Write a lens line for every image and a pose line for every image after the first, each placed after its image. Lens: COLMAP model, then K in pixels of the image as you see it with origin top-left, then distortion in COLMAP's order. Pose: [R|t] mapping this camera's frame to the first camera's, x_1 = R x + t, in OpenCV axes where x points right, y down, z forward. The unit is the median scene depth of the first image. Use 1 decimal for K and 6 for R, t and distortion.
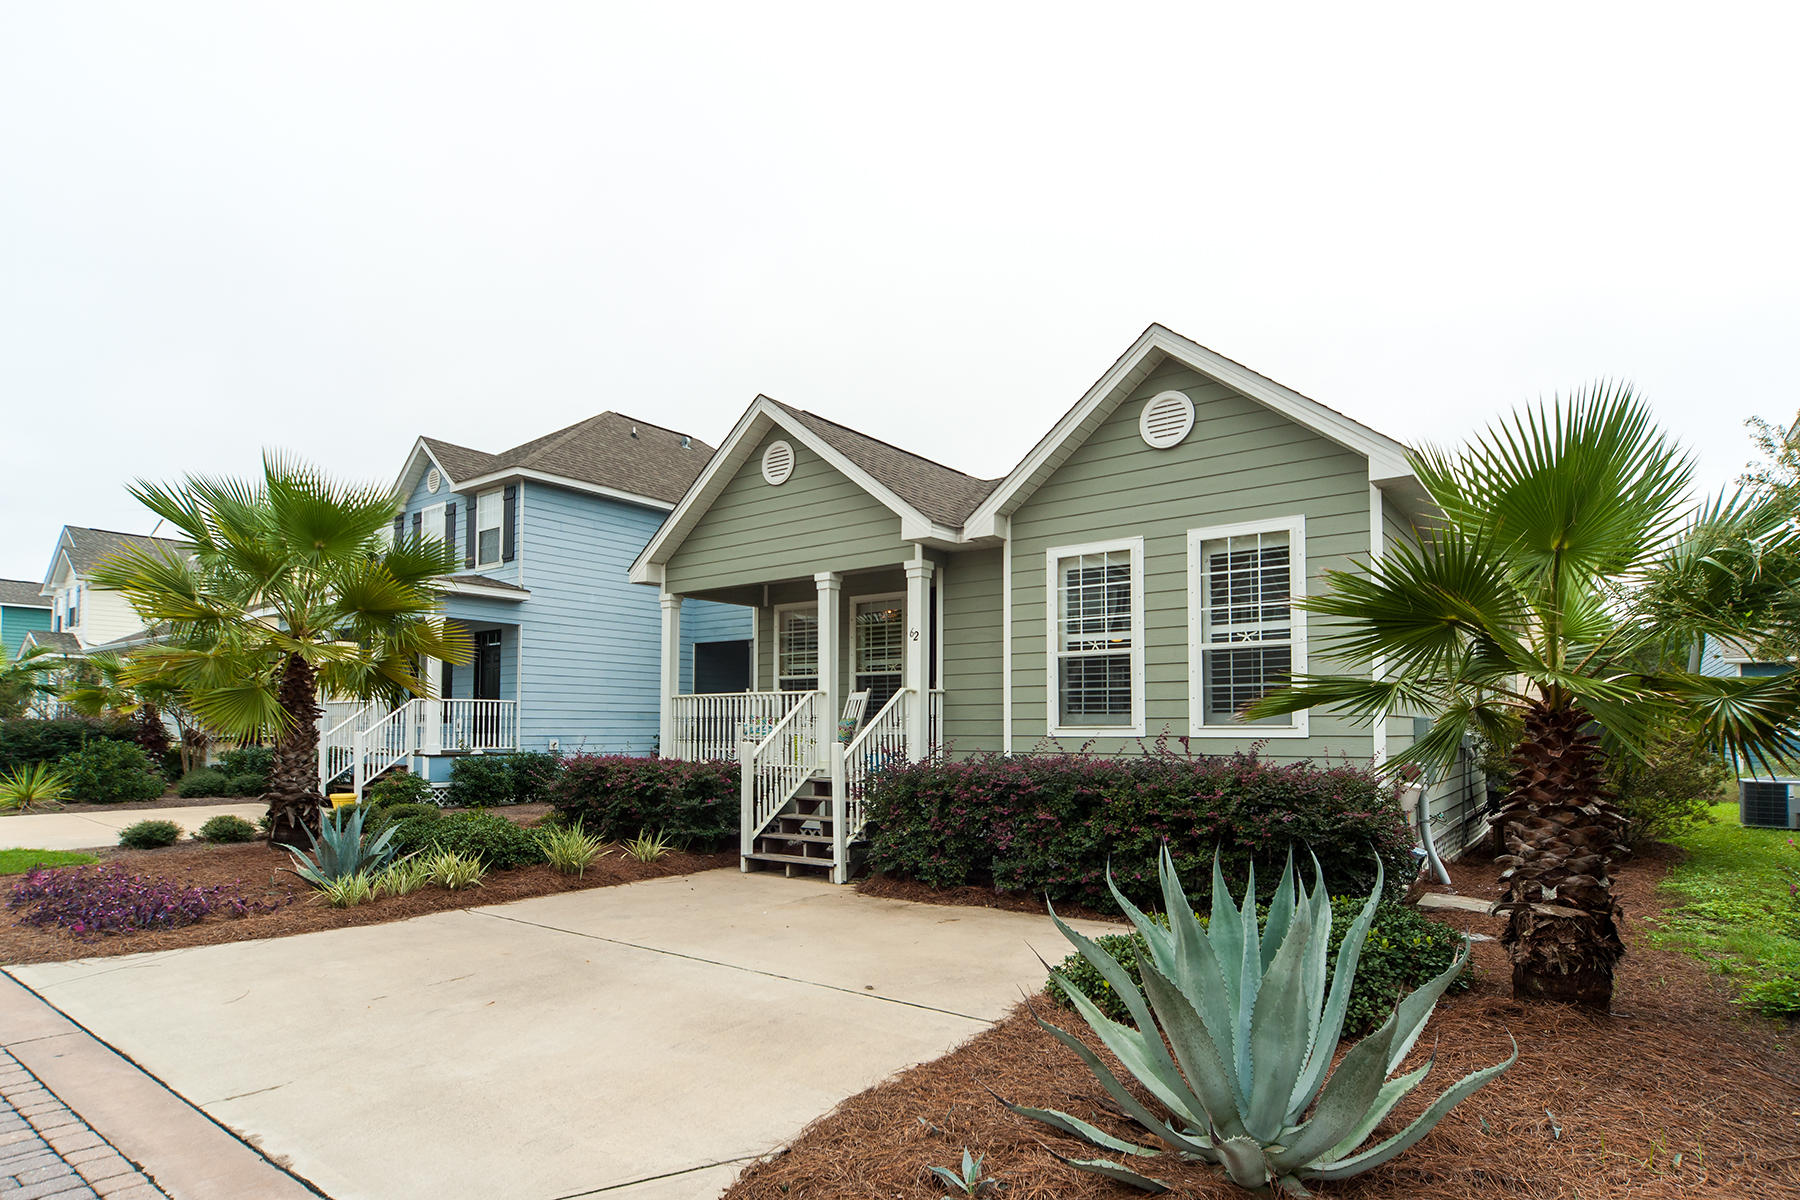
lens RADIAL K [[950.8, 0, 900.0], [0, 950.8, 600.0], [0, 0, 1]] dist [0.001738, 0.000099]
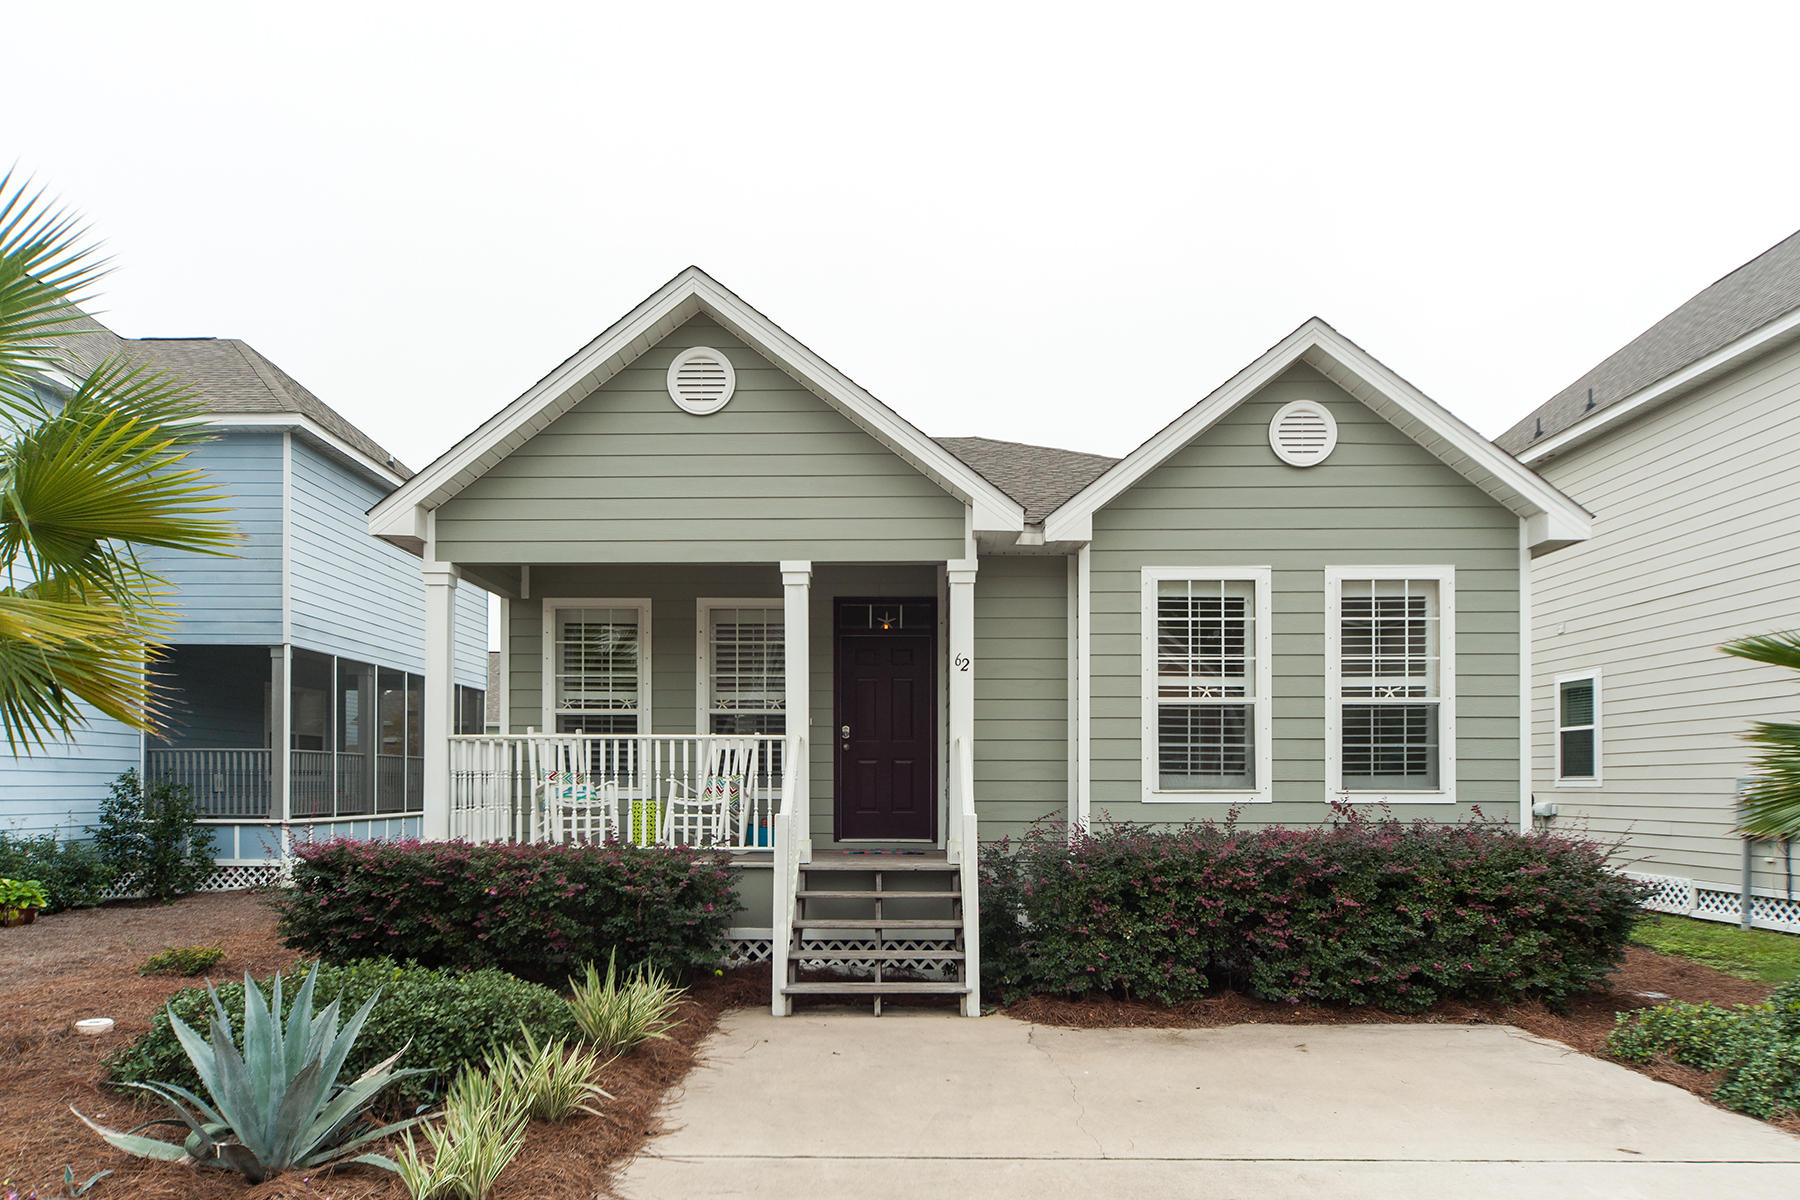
lens RADIAL K [[1101.0, 0, 895.3], [0, 1101.0, 683.8], [0, 0, 1]] dist [0.001256, -0.000236]
pose [[0.806982, 0.062719, 0.587237, -0.568381], [-0.083748, 0.996449, 0.008662, 0.055100], [-0.584608, -0.056170, 0.809369, 0.389272]]
